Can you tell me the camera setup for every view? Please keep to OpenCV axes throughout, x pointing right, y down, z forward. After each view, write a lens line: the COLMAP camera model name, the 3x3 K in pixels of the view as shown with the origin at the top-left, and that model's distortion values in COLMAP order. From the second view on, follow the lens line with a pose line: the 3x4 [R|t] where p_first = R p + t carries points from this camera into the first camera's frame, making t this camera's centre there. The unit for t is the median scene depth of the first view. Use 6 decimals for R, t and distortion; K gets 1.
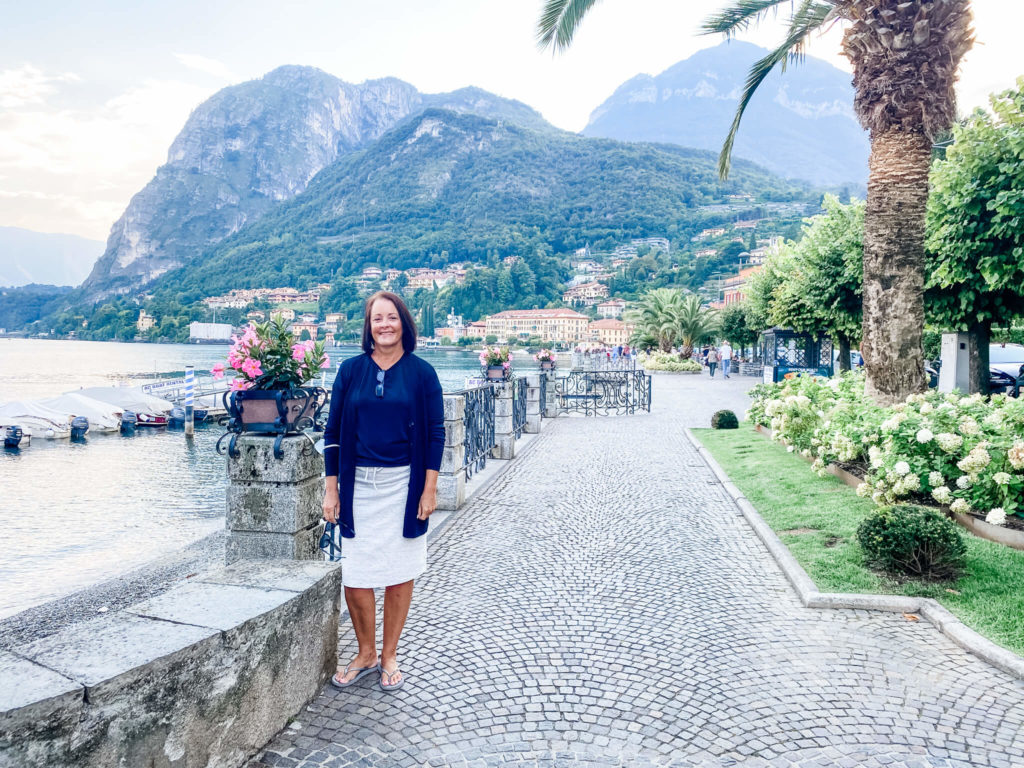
lens RADIAL K [[746.9, 0, 512.0], [0, 746.9, 384.0], [0, 0, 1]] dist [0.001006, -0.006219]
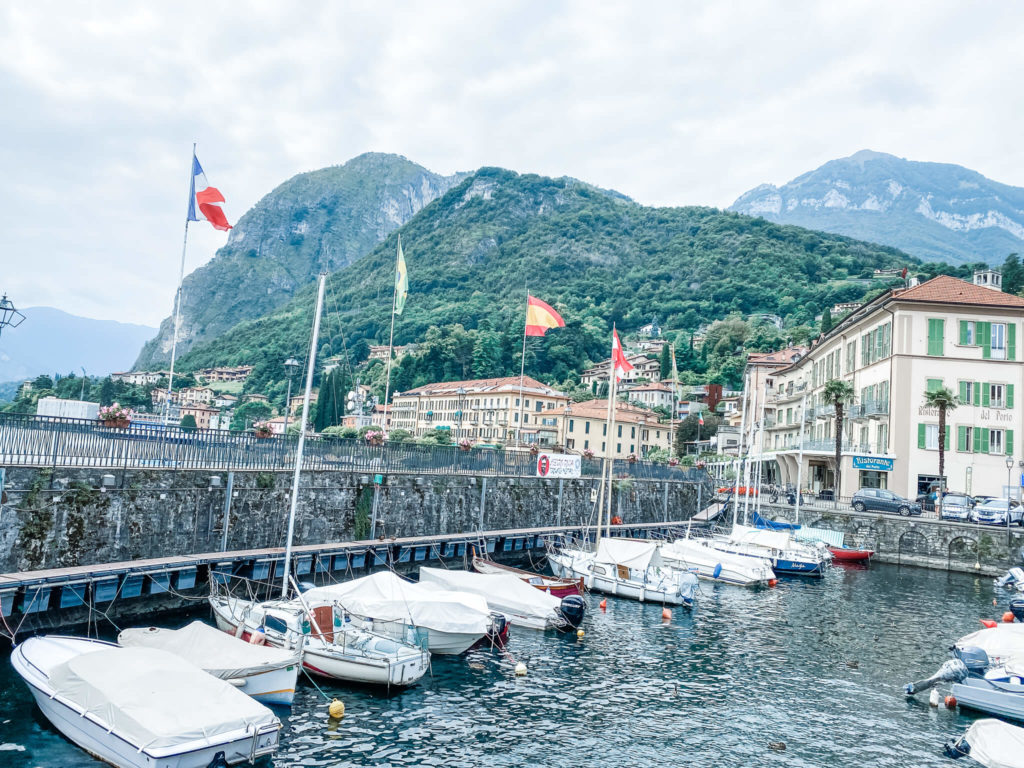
lens RADIAL K [[746.9, 0, 512.0], [0, 746.9, 384.0], [0, 0, 1]] dist [0.001006, -0.006219]
pose [[0.986633, 0.043207, -0.157124, 0.065345], [-0.067317, 0.986159, -0.151523, -0.012385], [0.148402, 0.160074, 0.975886, 0.261000]]
